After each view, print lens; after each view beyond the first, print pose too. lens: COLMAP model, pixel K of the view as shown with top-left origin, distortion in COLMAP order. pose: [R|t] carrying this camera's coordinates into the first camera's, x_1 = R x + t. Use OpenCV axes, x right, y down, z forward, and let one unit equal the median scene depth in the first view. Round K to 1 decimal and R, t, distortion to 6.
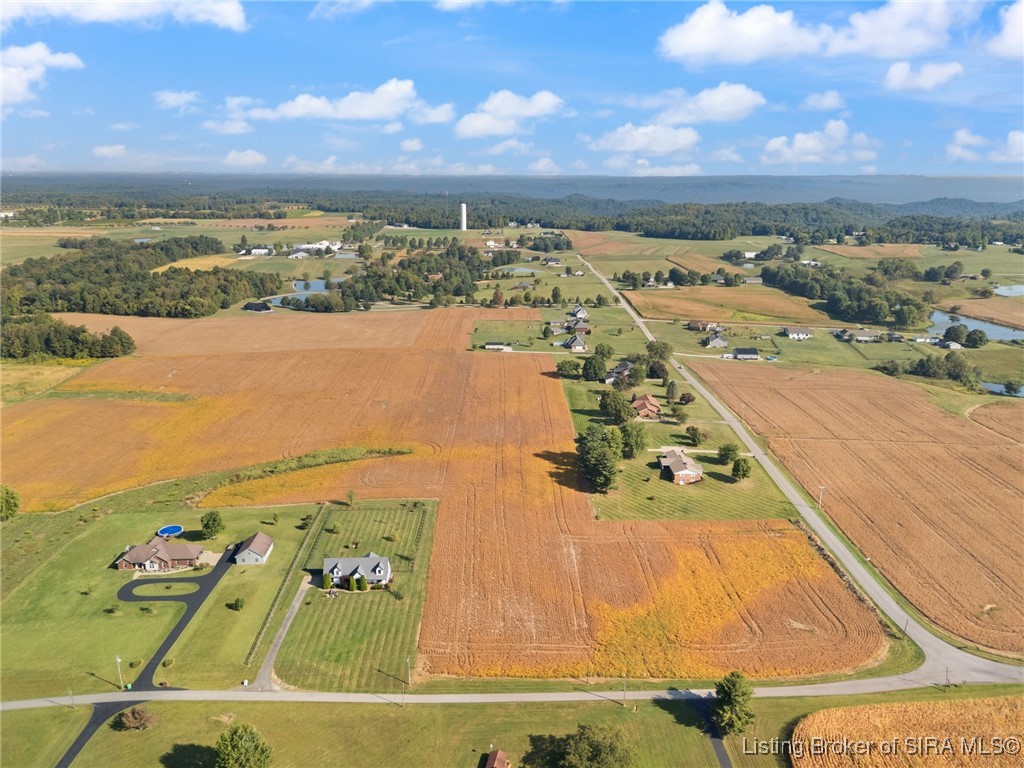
lens RADIAL K [[749.8, 0, 512.0], [0, 749.8, 384.0], [0, 0, 1]] dist [0.075941, -0.085094]
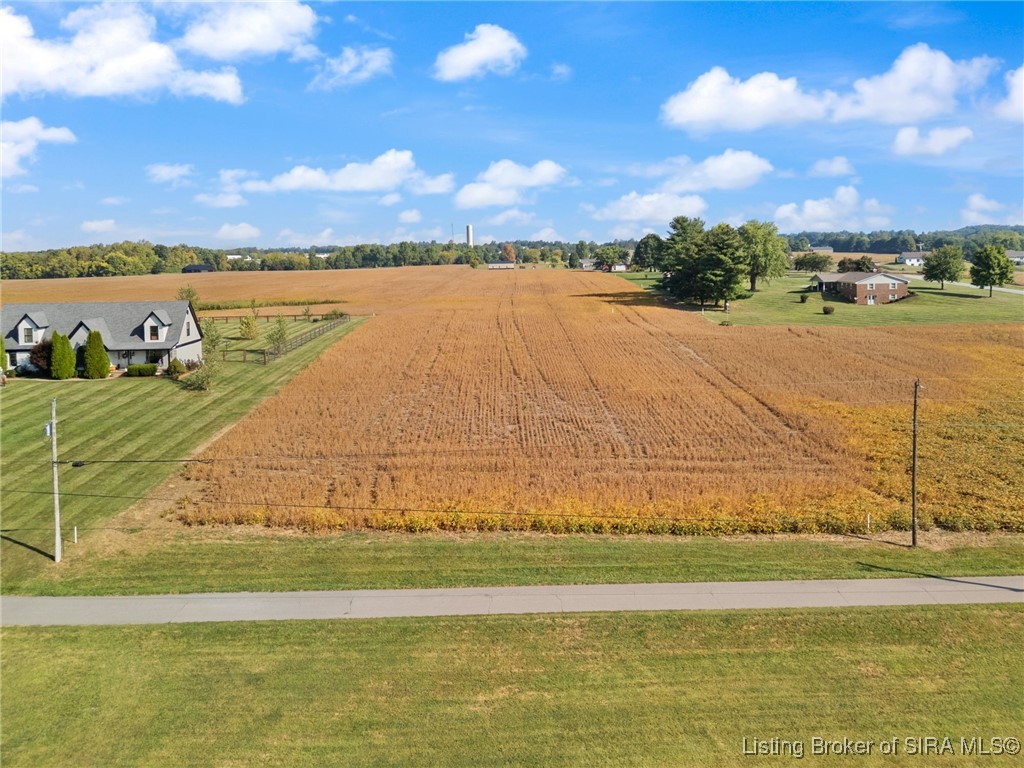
lens RADIAL K [[754.6, 0, 514.6], [0, 754.6, 384.5], [0, 0, 1]] dist [0.056308, -0.072686]
pose [[0.999947, -0.010278, 0.000384, -0.002461], [0.010234, 0.990546, -0.136802, 0.075105], [0.001026, 0.136799, 0.990598, 0.154580]]
